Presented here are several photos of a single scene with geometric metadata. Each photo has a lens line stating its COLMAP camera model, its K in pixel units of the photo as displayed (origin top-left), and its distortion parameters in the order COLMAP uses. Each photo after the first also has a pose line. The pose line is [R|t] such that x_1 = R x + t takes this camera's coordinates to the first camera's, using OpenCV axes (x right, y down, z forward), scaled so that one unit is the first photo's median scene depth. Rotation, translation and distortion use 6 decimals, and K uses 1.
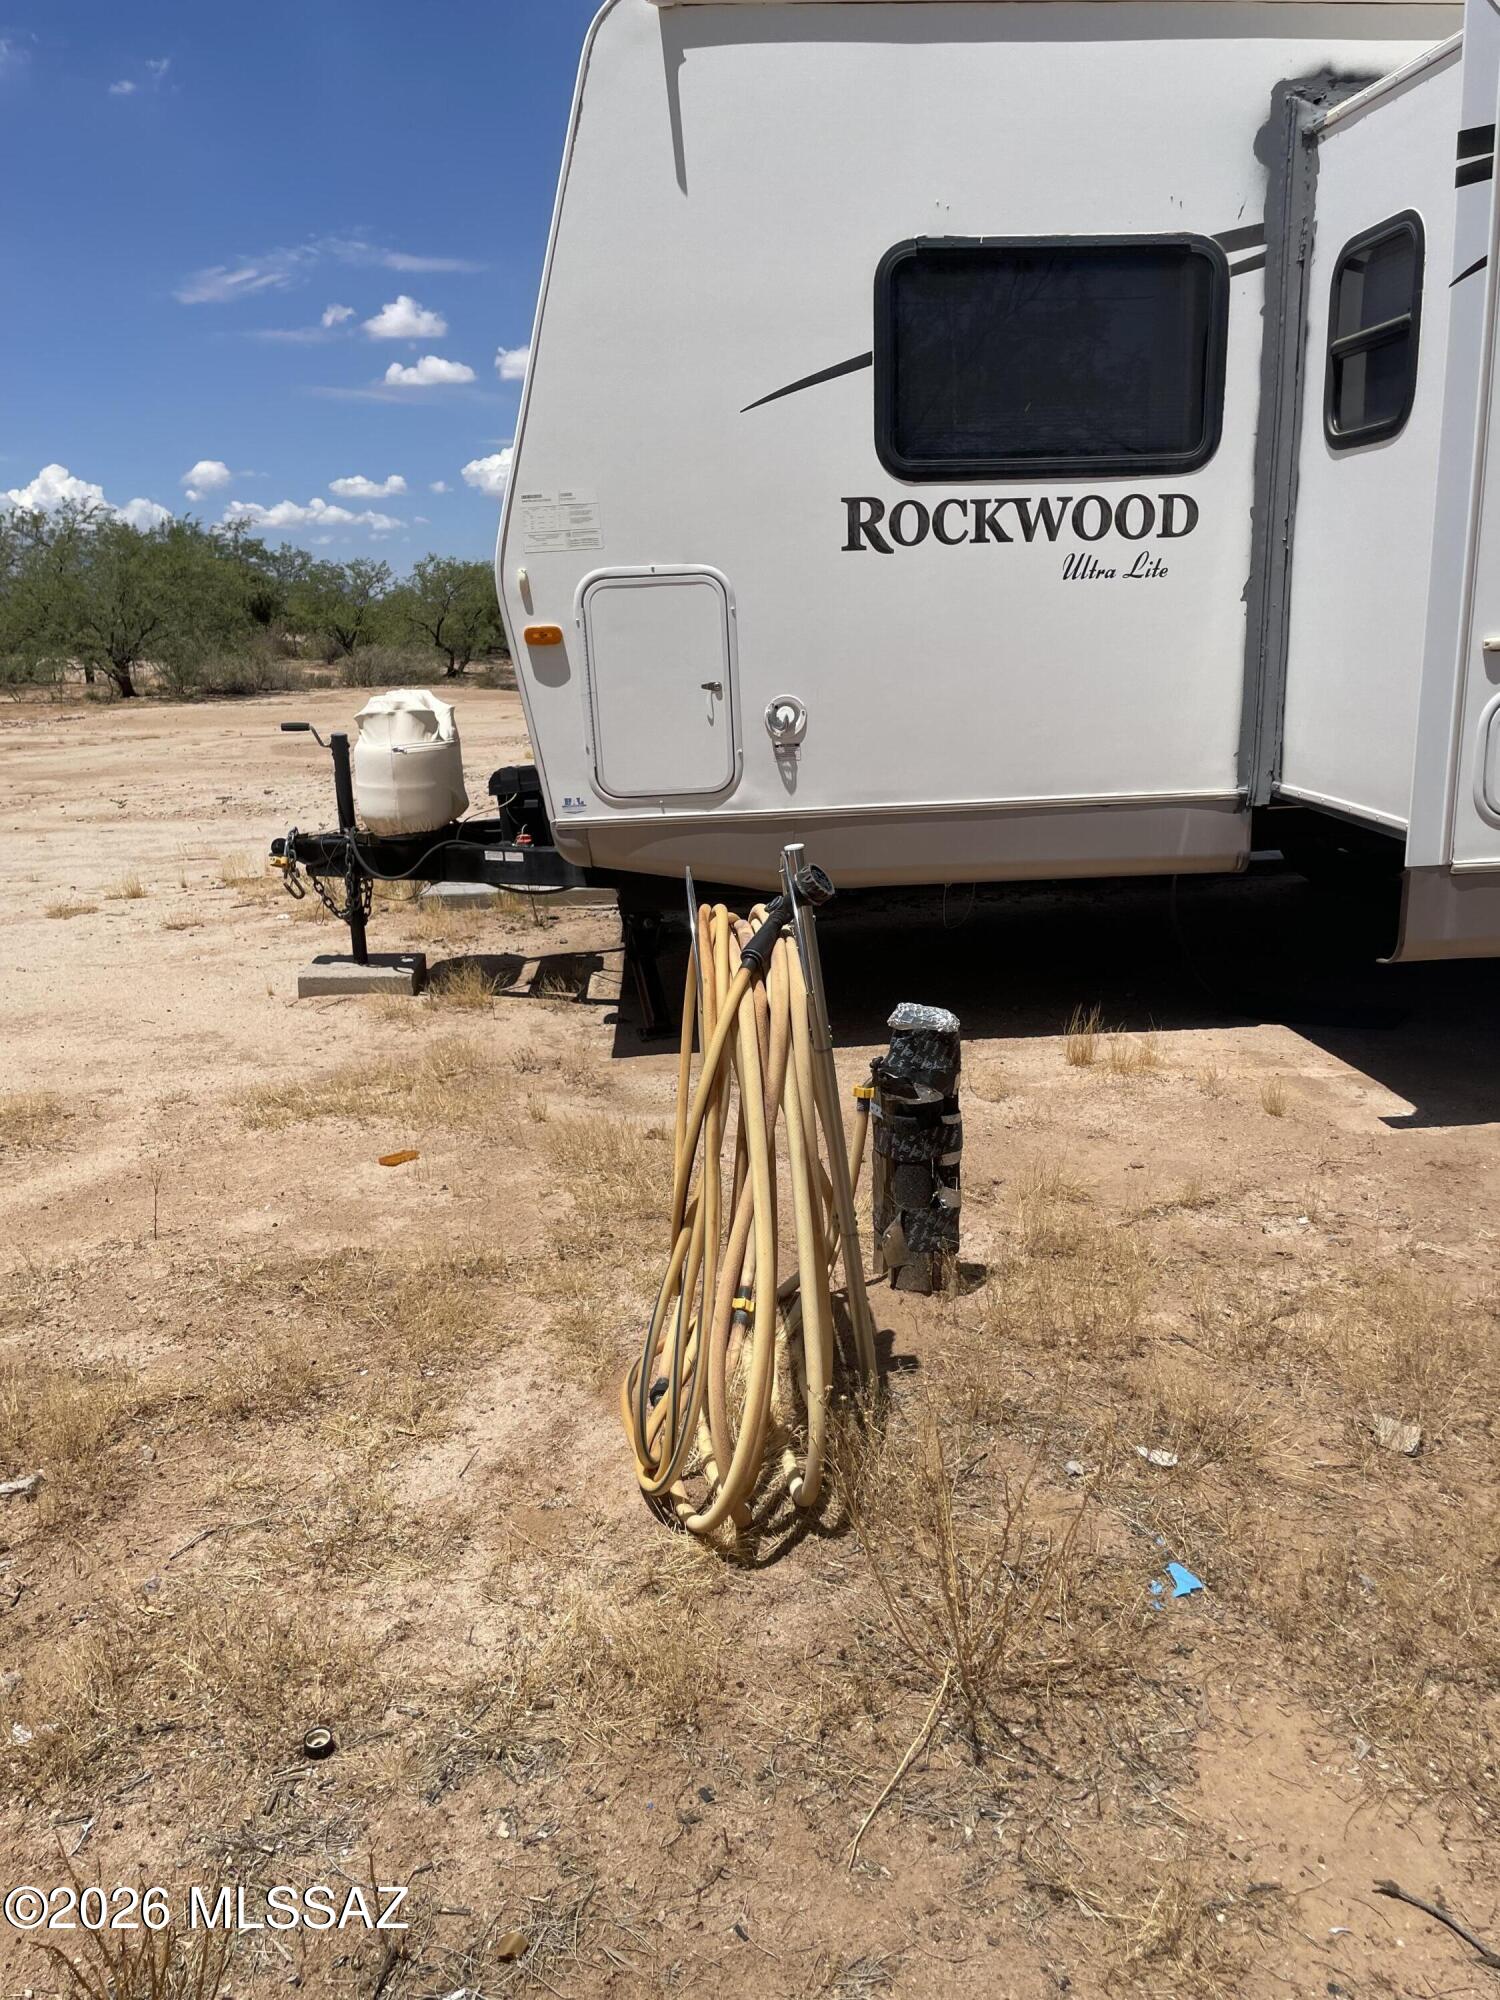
lens RADIAL K [[1500.8, 0, 750.0], [0, 1500.8, 1000.0], [0, 0, 1]] dist [0.078825, -0.109386]
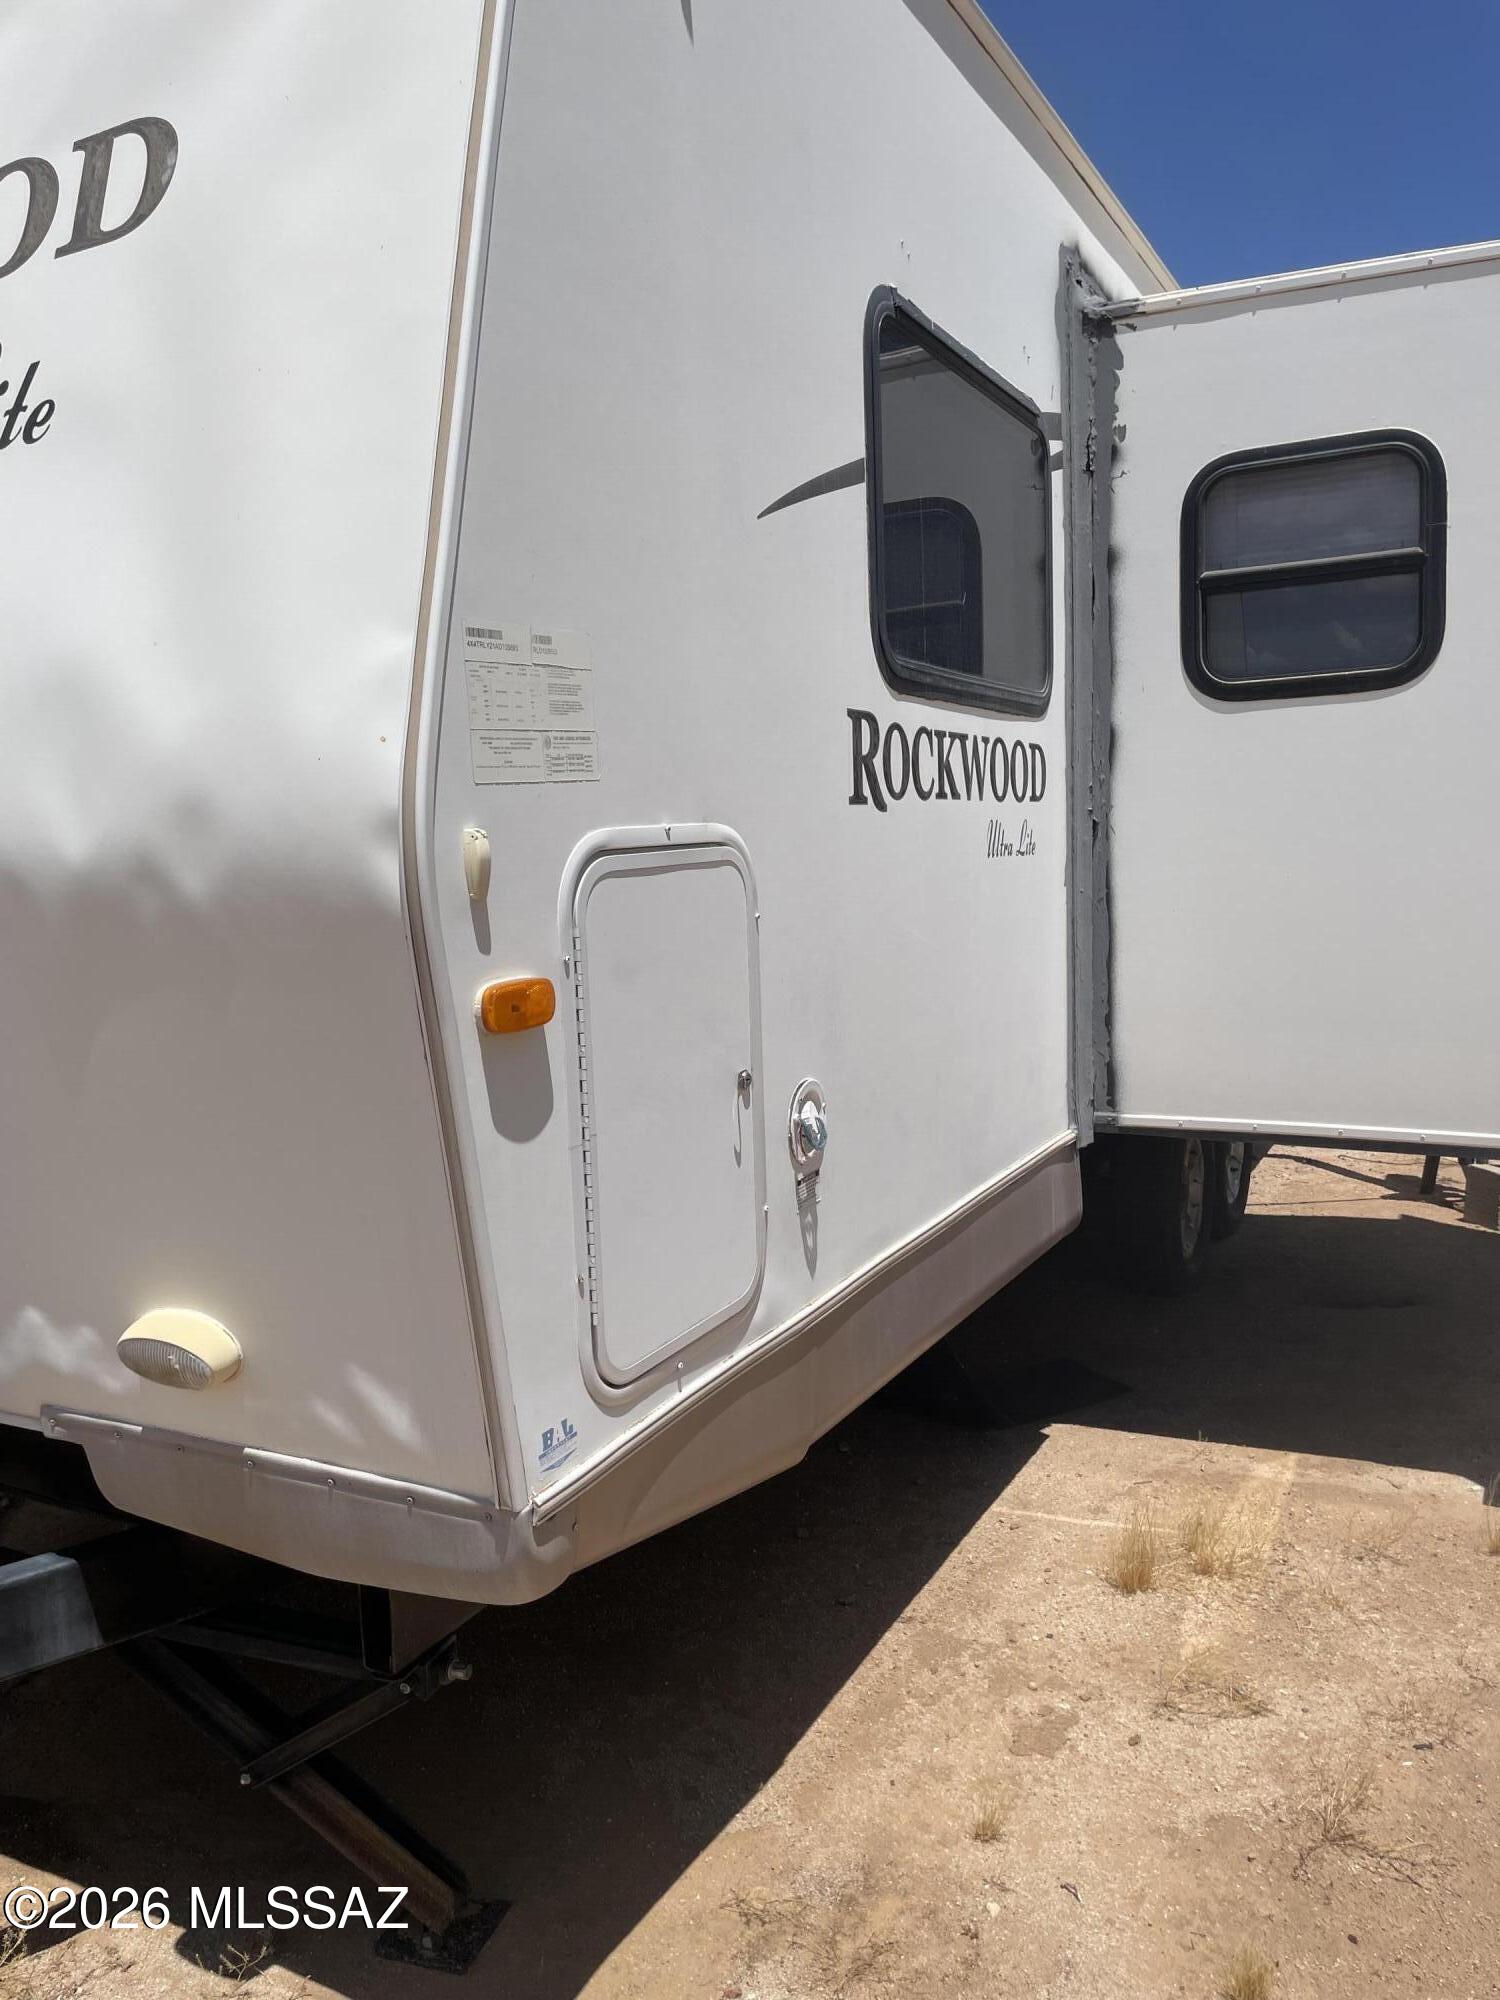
lens RADIAL K [[1500.8, 0, 750.0], [0, 1500.8, 1000.0], [0, 0, 1]] dist [0.078825, -0.109386]
pose [[0.534161, -0.081720, 0.841423, -0.405805], [0.244149, 0.967818, -0.060998, -0.206590], [-0.809360, 0.238015, 0.536923, 0.758679]]
